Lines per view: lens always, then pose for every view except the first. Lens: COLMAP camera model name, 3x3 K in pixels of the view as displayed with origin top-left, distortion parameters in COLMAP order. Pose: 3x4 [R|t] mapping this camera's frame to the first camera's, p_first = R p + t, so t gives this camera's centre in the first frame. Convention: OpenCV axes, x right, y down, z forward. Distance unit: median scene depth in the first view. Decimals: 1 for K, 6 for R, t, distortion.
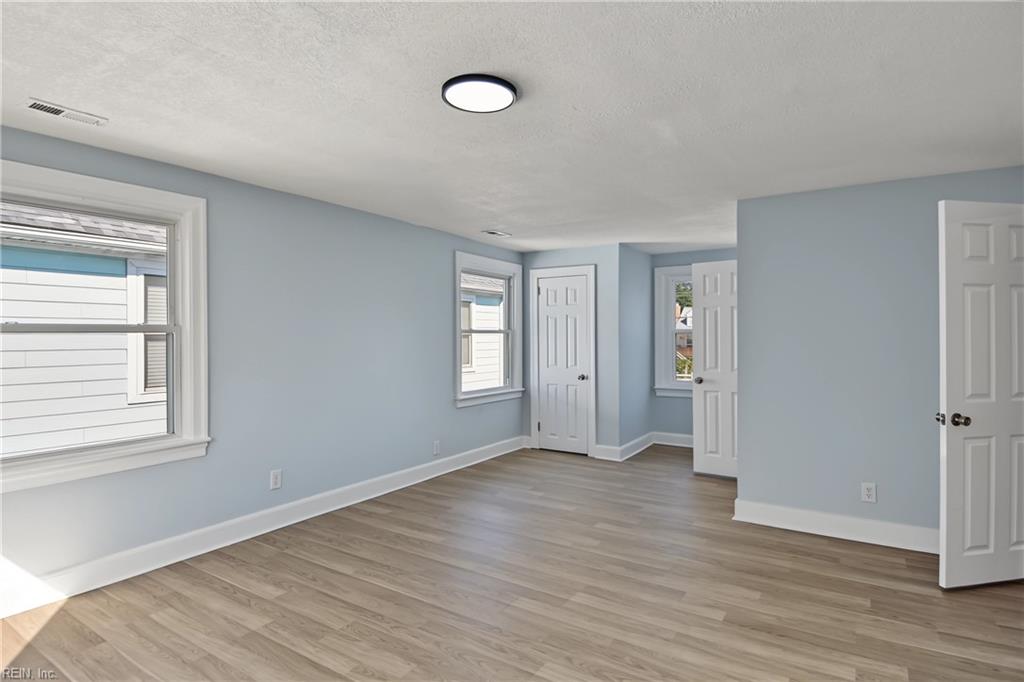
lens RADIAL K [[546.9, 0, 513.7], [0, 546.9, 337.0], [0, 0, 1]] dist [0.043523, 0.000096]
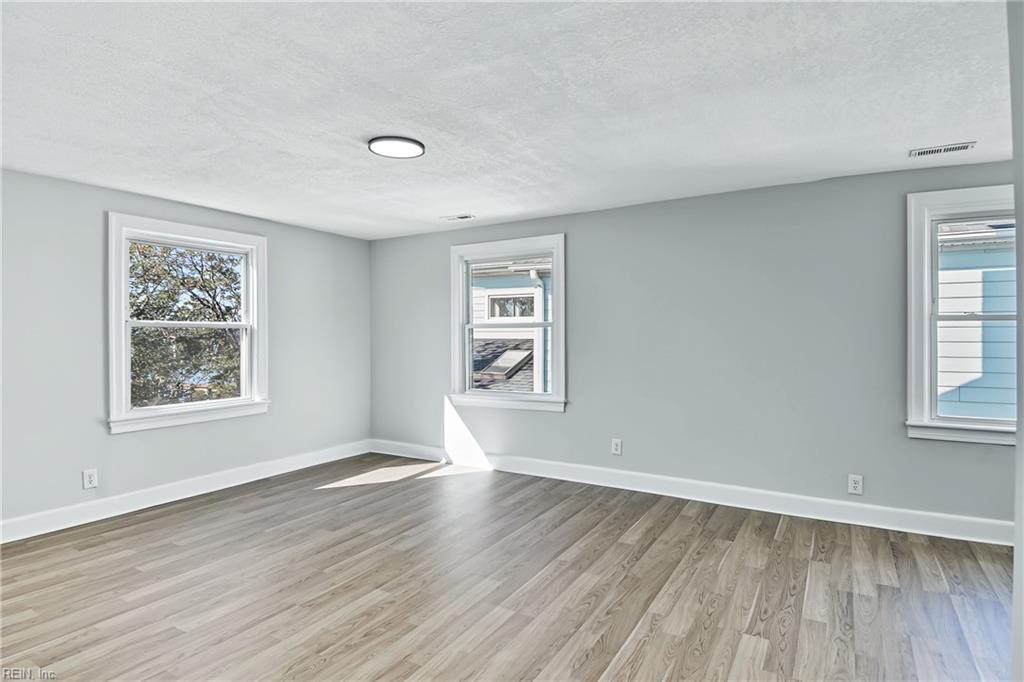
lens RADIAL K [[546.9, 0, 513.7], [0, 546.9, 337.0], [0, 0, 1]] dist [0.043523, 0.000096]
pose [[0.034494, 0.003039, -0.999400, 0.831273], [0.000235, 0.999995, 0.003049, 0.014310], [0.999405, -0.000340, 0.034493, 0.800065]]
